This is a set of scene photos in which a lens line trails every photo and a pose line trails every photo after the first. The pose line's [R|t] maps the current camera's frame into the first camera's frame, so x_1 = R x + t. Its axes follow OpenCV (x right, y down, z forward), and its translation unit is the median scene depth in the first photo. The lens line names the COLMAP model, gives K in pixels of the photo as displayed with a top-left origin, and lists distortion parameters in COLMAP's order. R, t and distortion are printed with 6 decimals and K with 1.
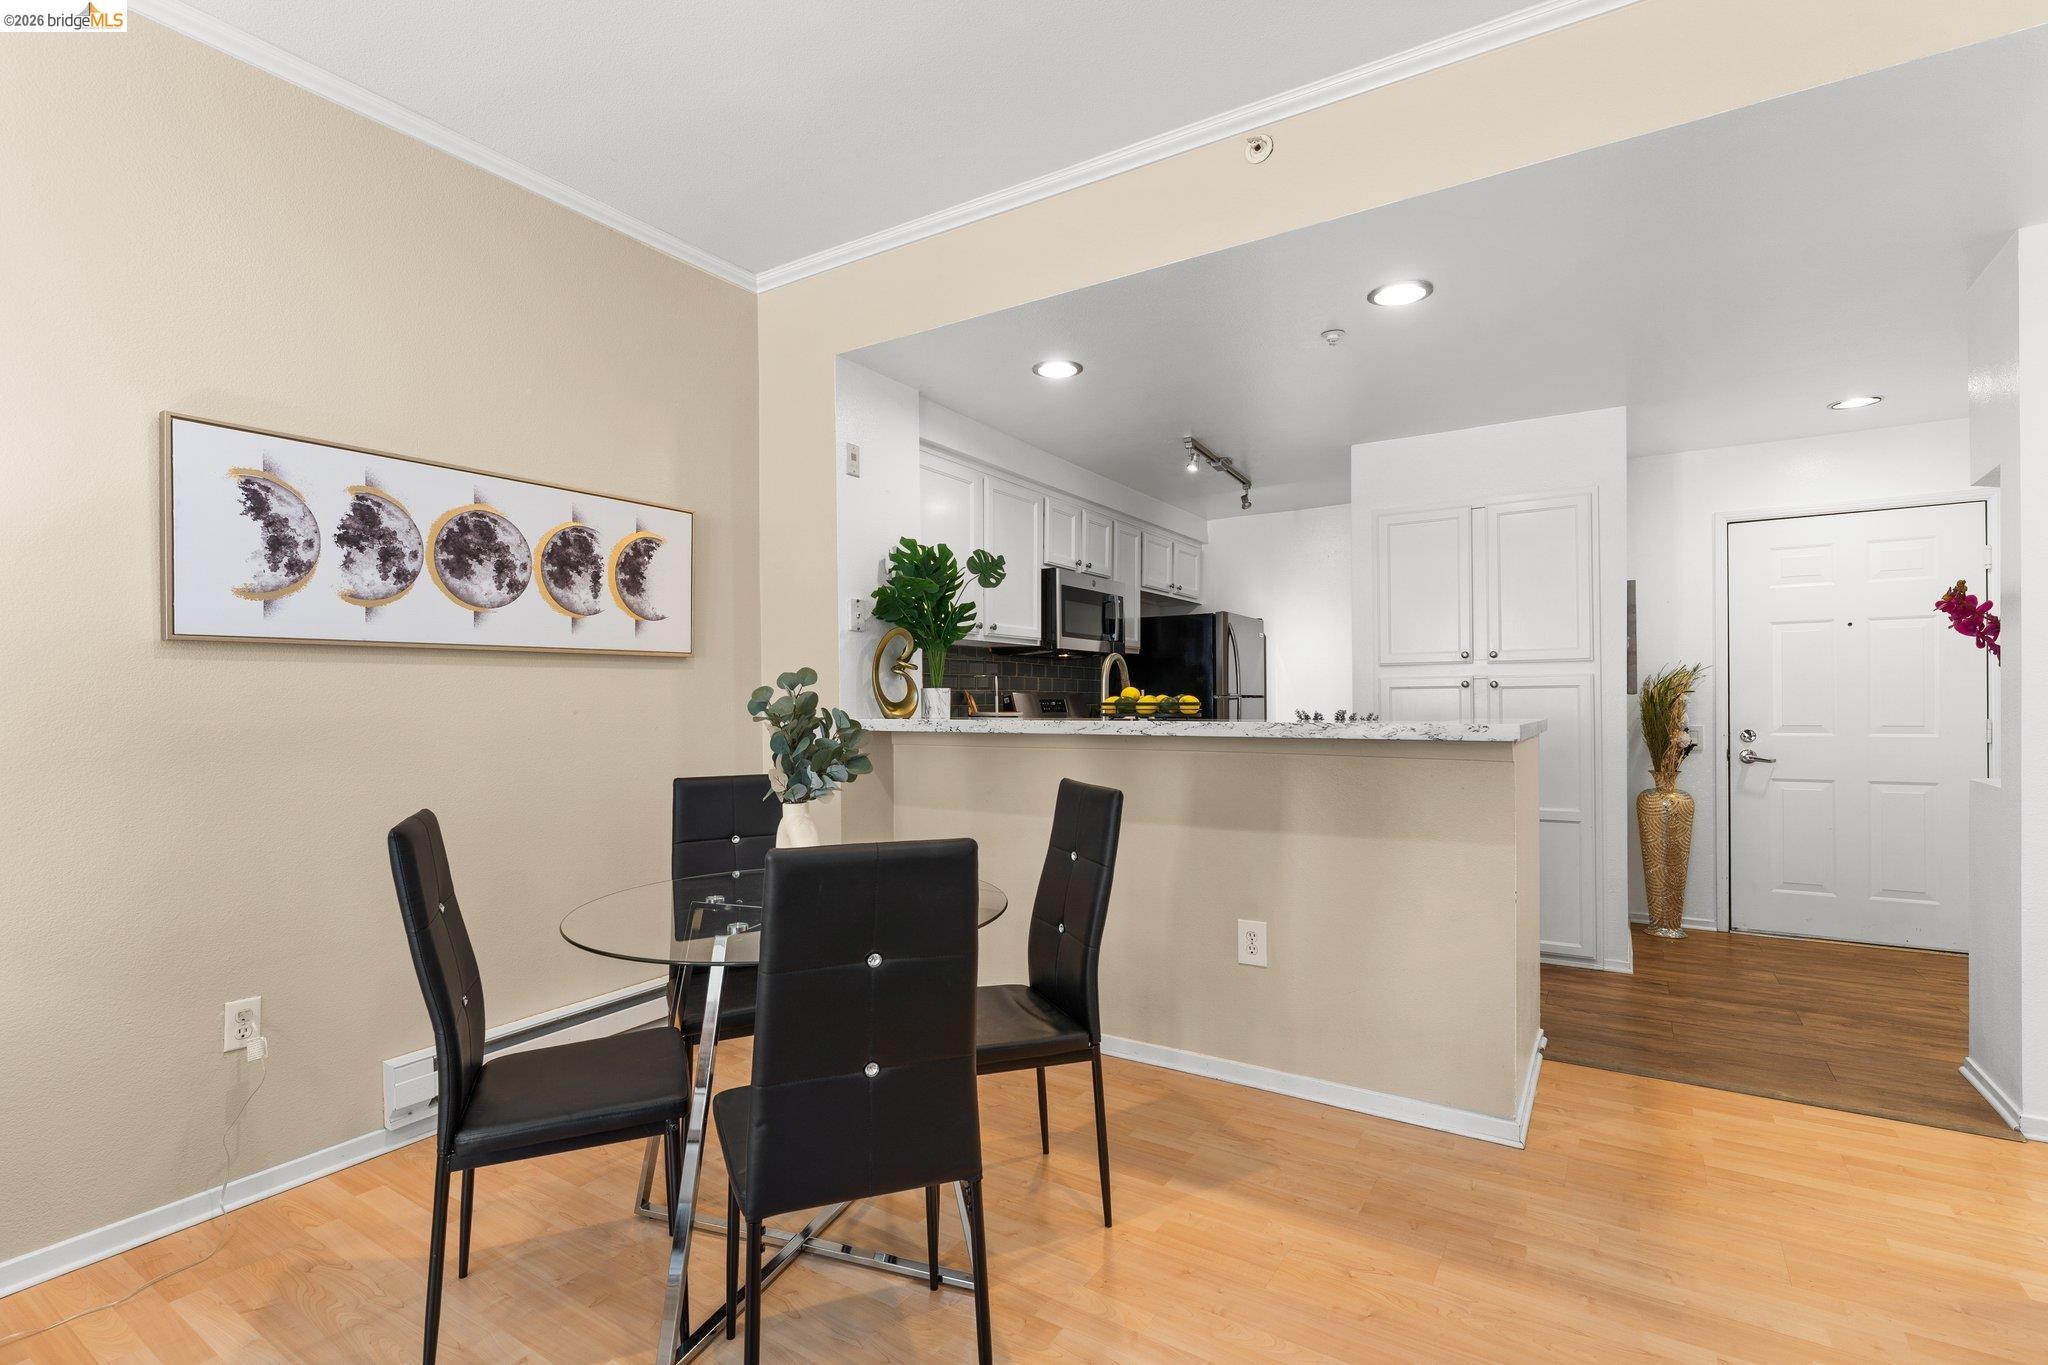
lens RADIAL K [[950.1, 0, 1011.0], [0, 950.1, 702.3], [0, 0, 1]] dist [-0.002767, -0.000740]
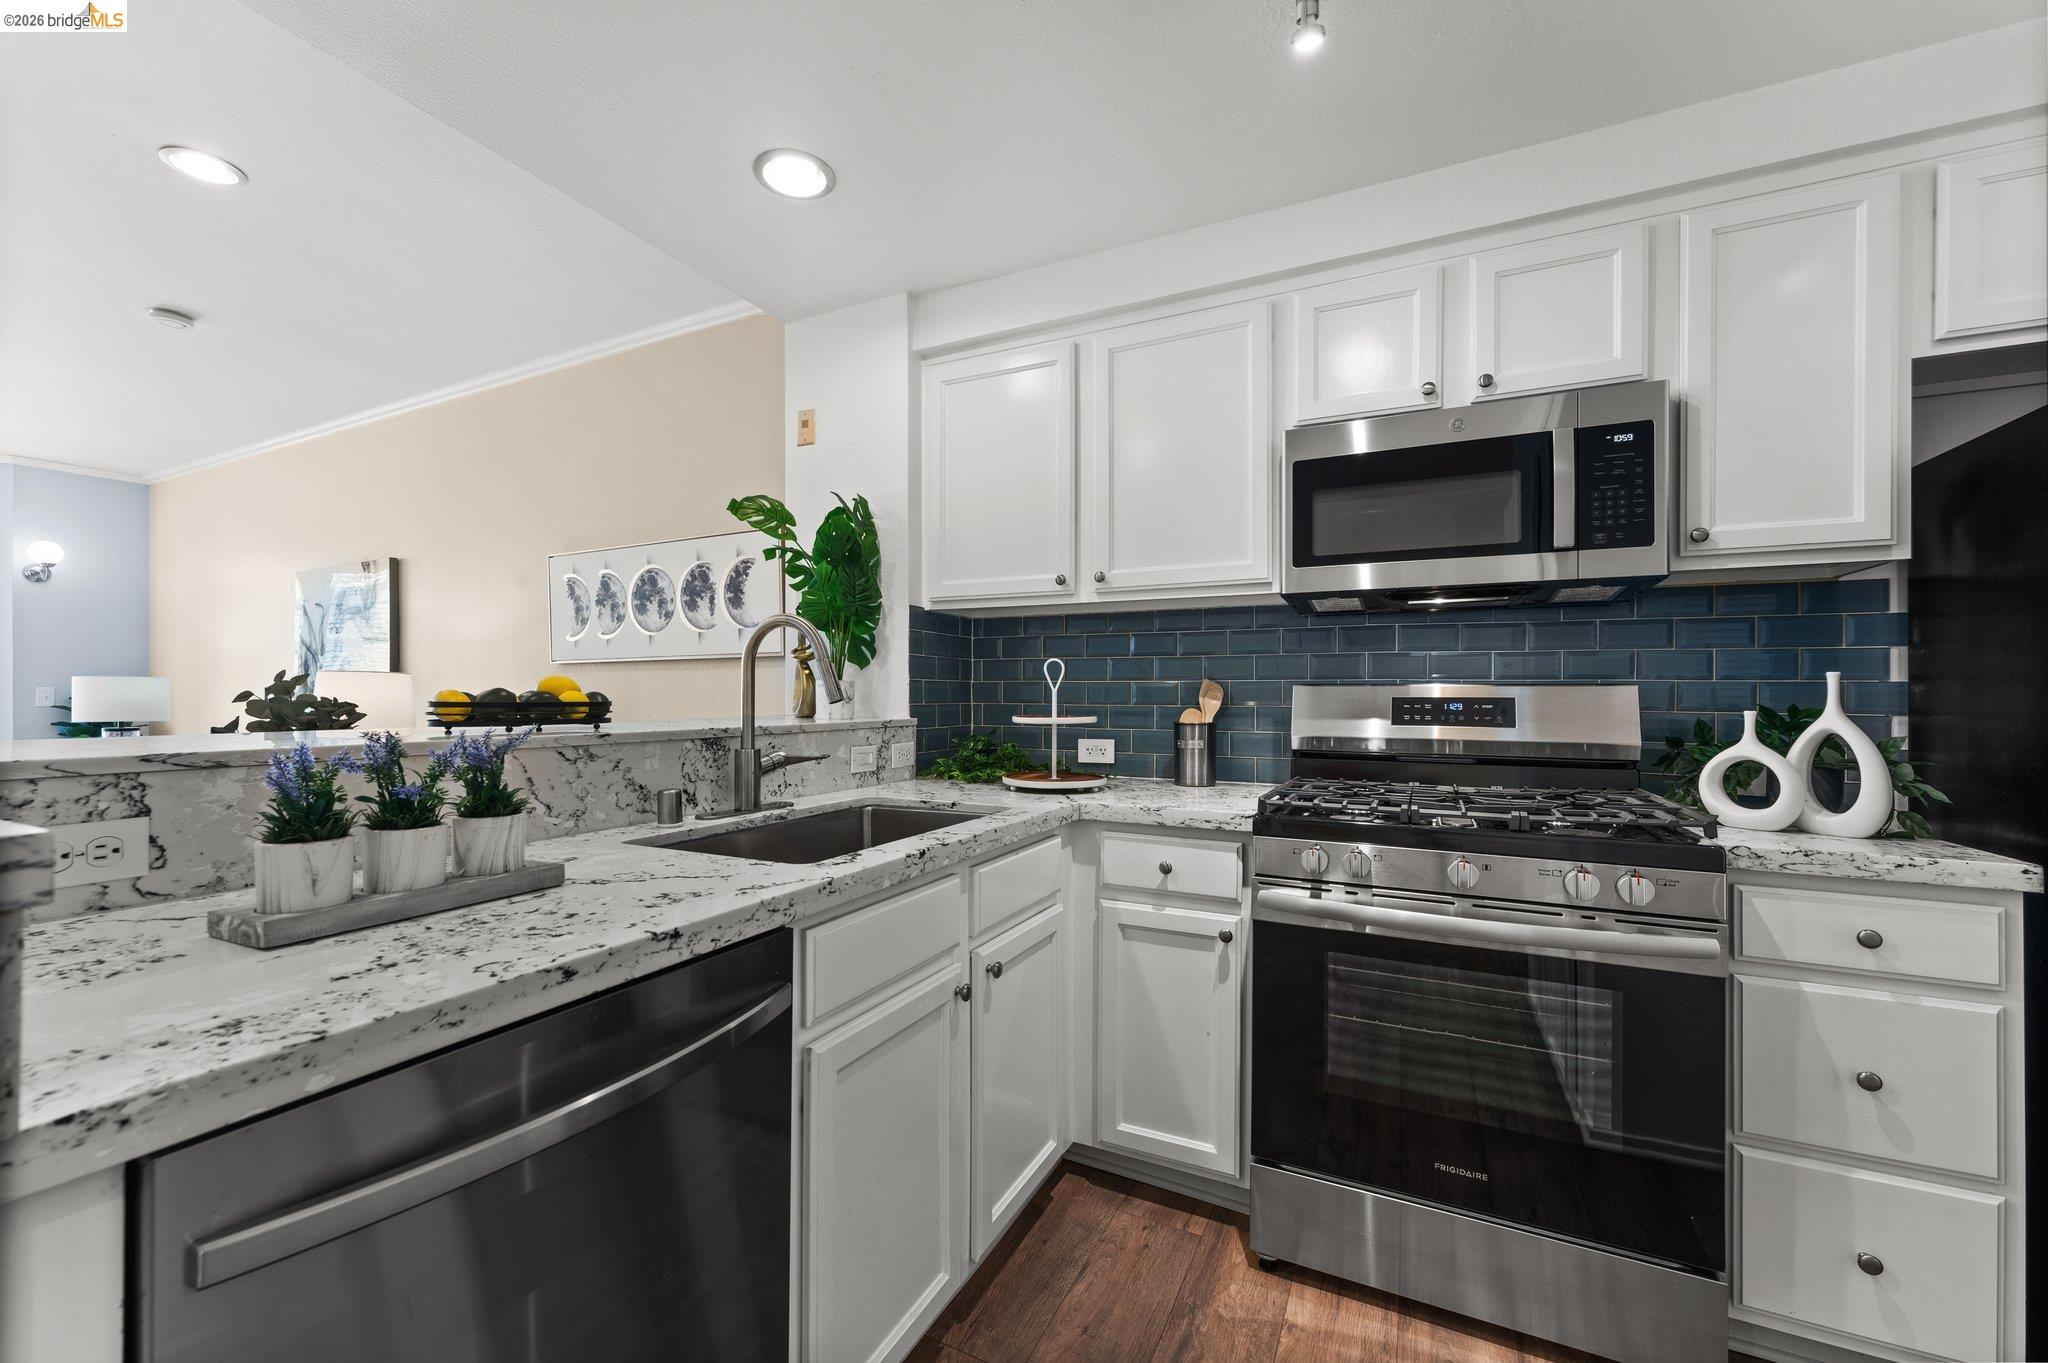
lens RADIAL K [[818.5, 0, 1016.1], [0, 818.5, 691.4], [0, 0, 1]] dist [0.001831, -0.000395]
pose [[0.108621, 0.001344, -0.994082, 0.554164], [-0.006871, 0.999976, 0.000601, -0.007116], [0.994060, 0.006765, 0.108627, 0.992093]]
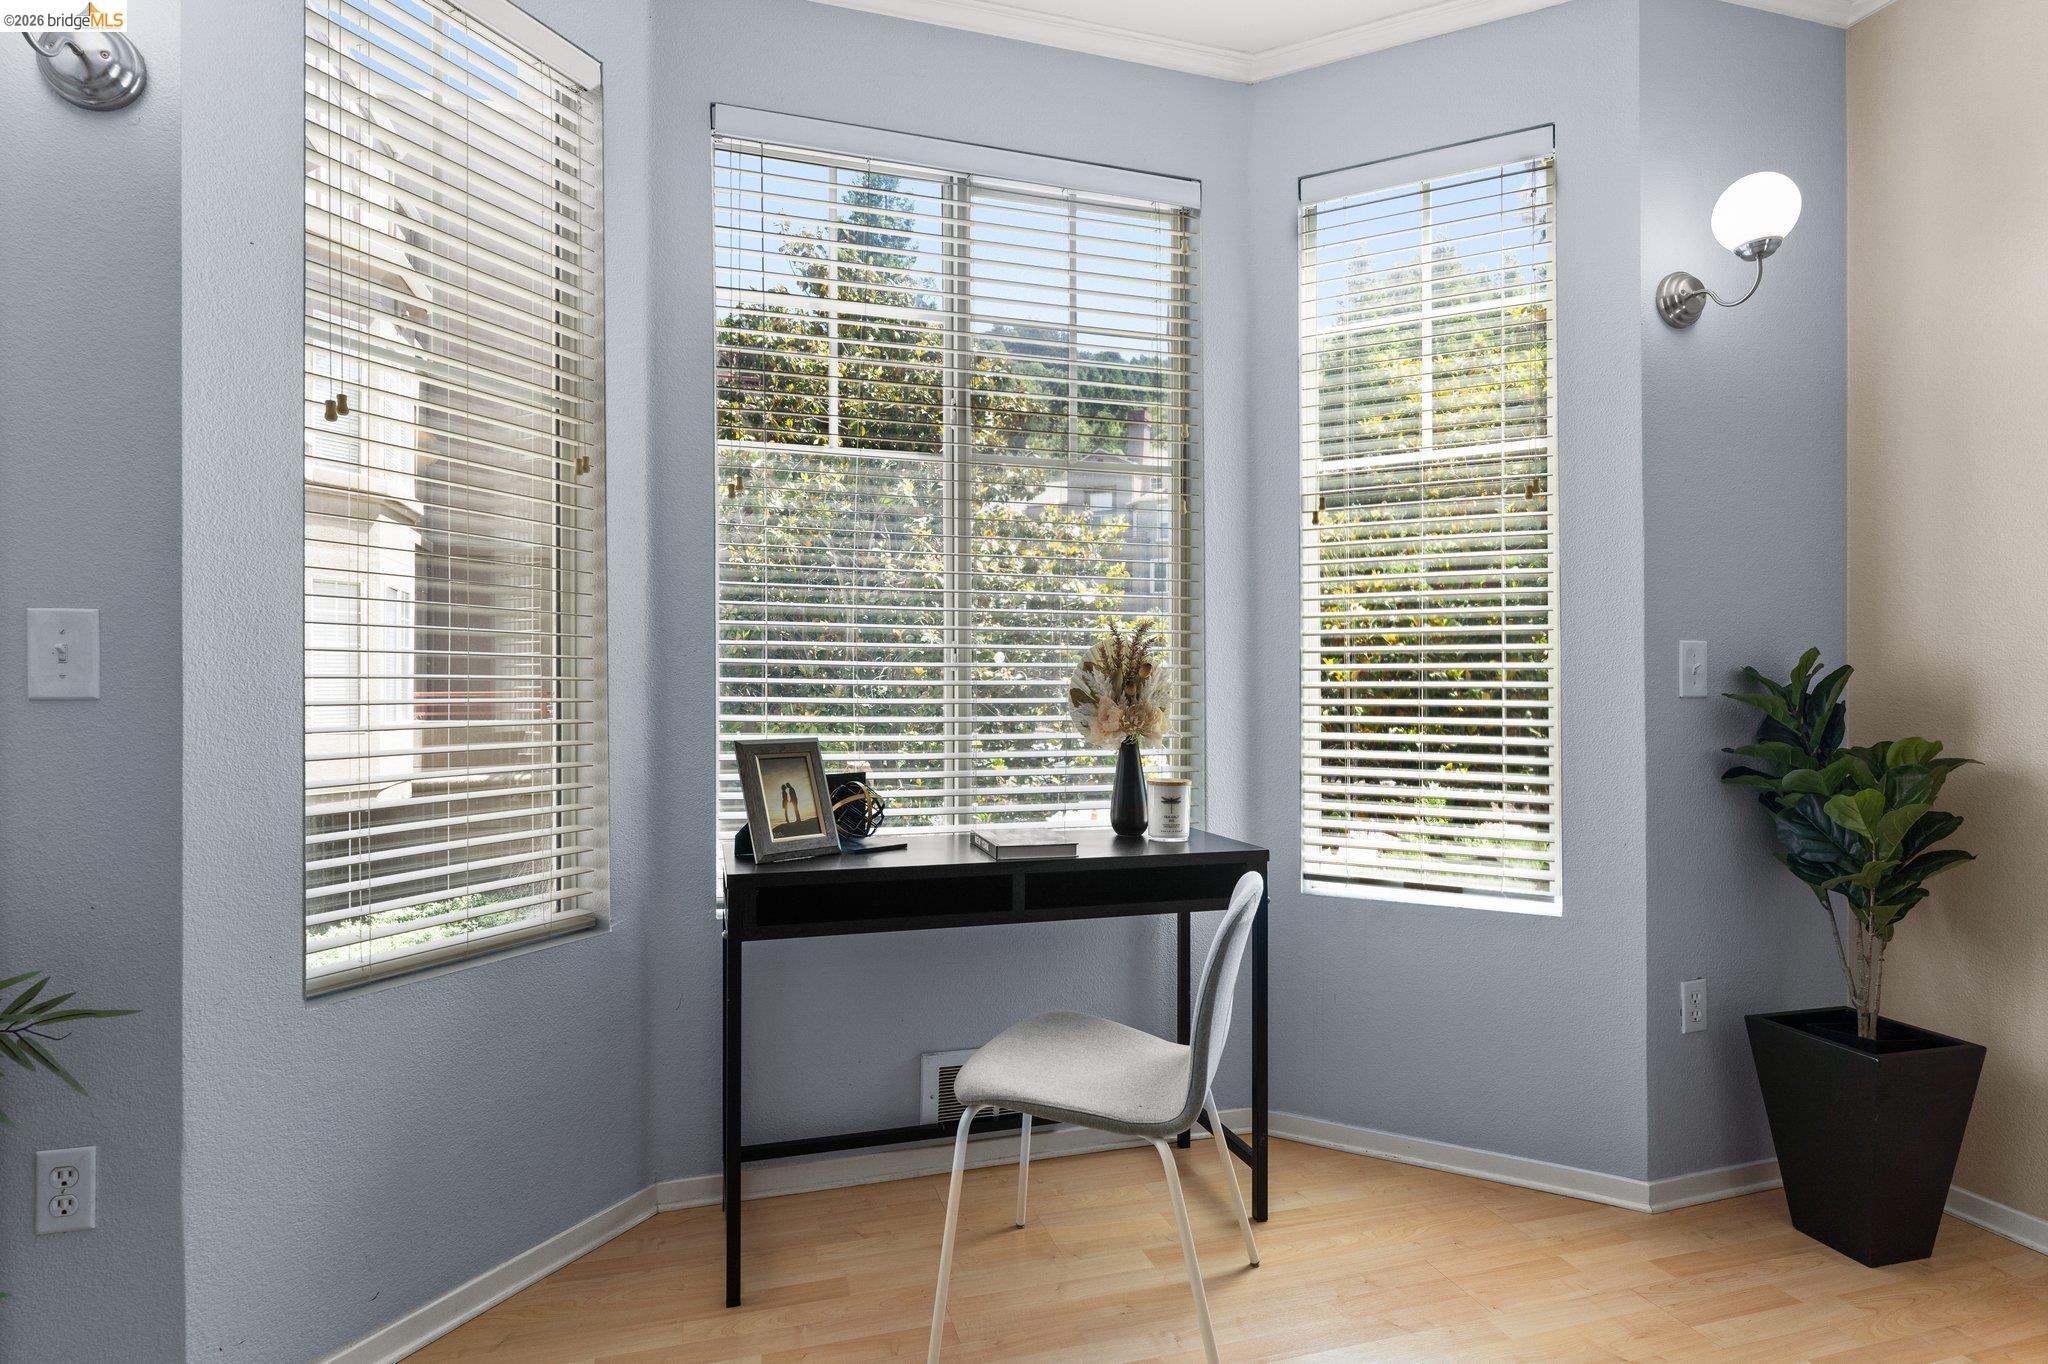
lens RADIAL K [[1024.1, 0, 1029.1], [0, 1024.1, 684.1], [0, 0, 1]] dist [-0.001293, -0.000376]
pose [[-0.650687, 0.006019, -0.759323, -0.322836], [0.004758, 0.999981, 0.003850, 0.019537], [0.759332, -0.001107, -0.650703, -0.417239]]
